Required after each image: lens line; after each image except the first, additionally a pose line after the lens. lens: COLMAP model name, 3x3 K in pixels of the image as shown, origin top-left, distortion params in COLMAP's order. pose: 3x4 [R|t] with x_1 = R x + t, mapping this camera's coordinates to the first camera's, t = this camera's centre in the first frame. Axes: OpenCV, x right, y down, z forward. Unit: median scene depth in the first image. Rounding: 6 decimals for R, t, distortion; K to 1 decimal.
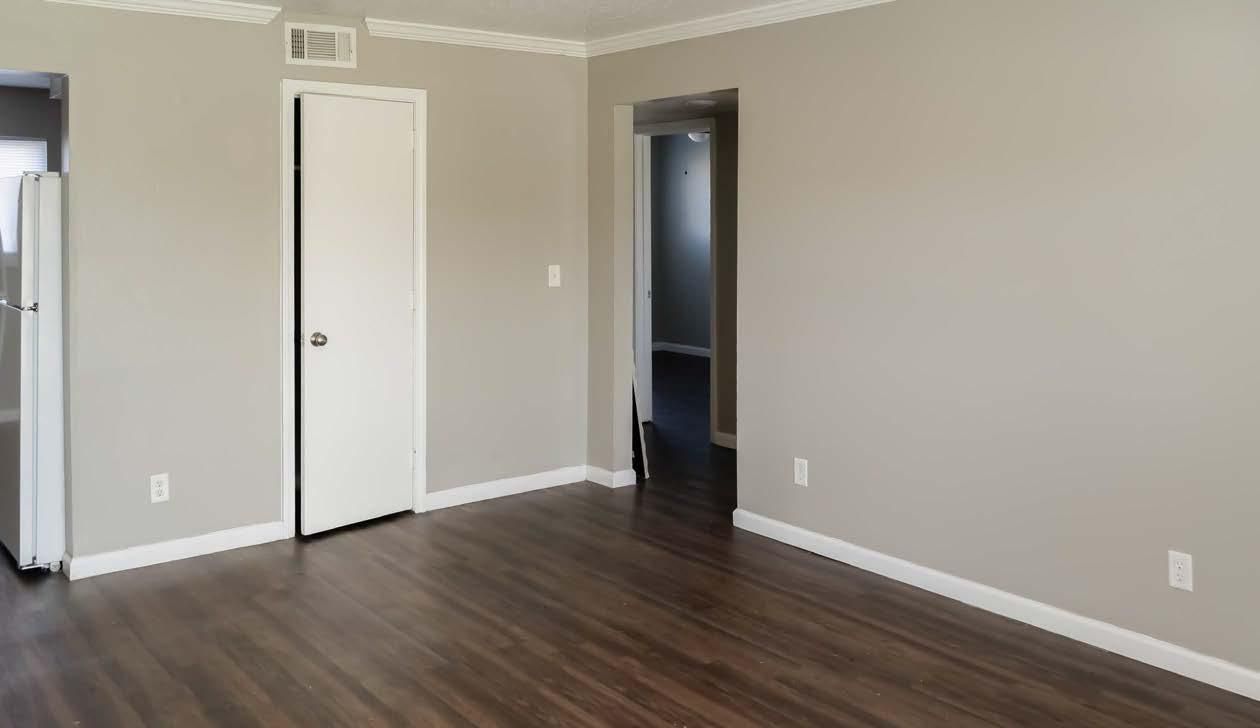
lens RADIAL K [[1098.4, 0, 630.0], [0, 1098.4, 364.0], [0, 0, 1]] dist [0.001178, -0.002019]
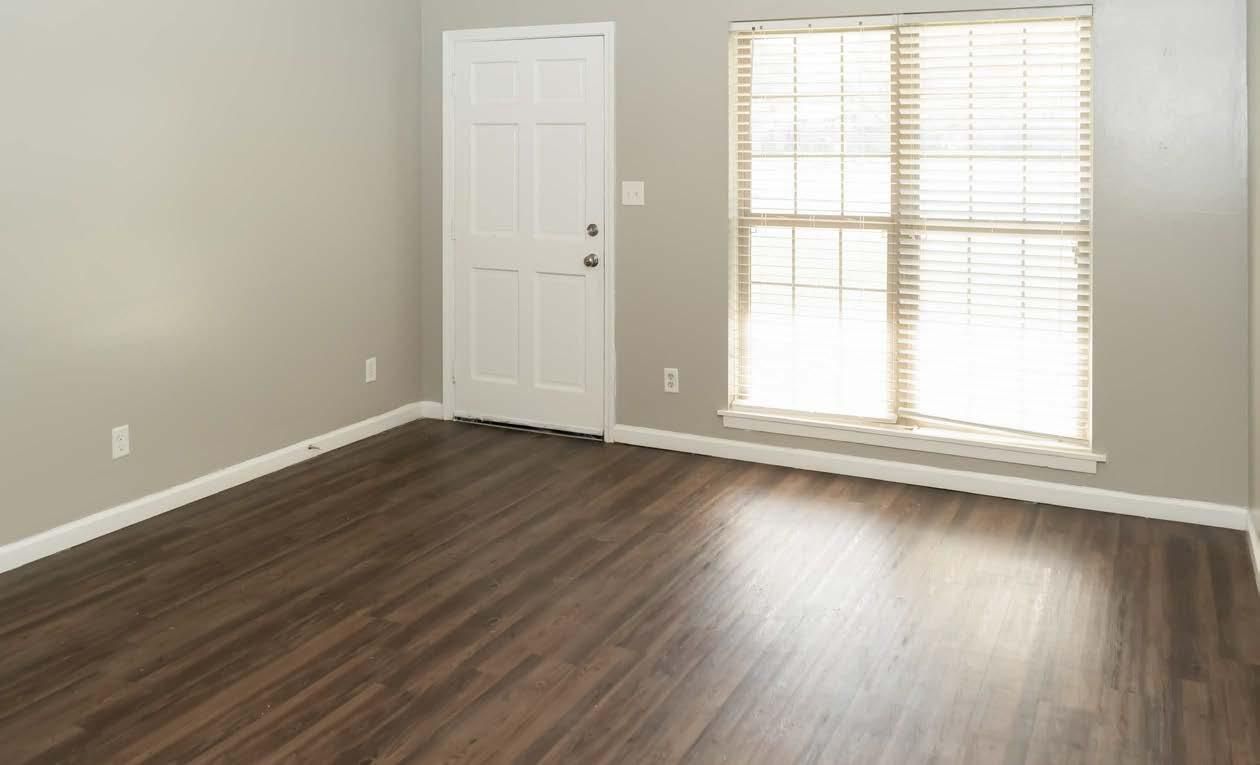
lens RADIAL K [[996.6, 0, 630.0], [0, 996.6, 382.5], [0, 0, 1]] dist [-0.002016, -0.000328]
pose [[-0.420727, -0.211455, 0.882199, -0.708335], [0.129153, 0.948589, 0.288962, -0.123579], [-0.897947, 0.235513, -0.371786, 0.905139]]
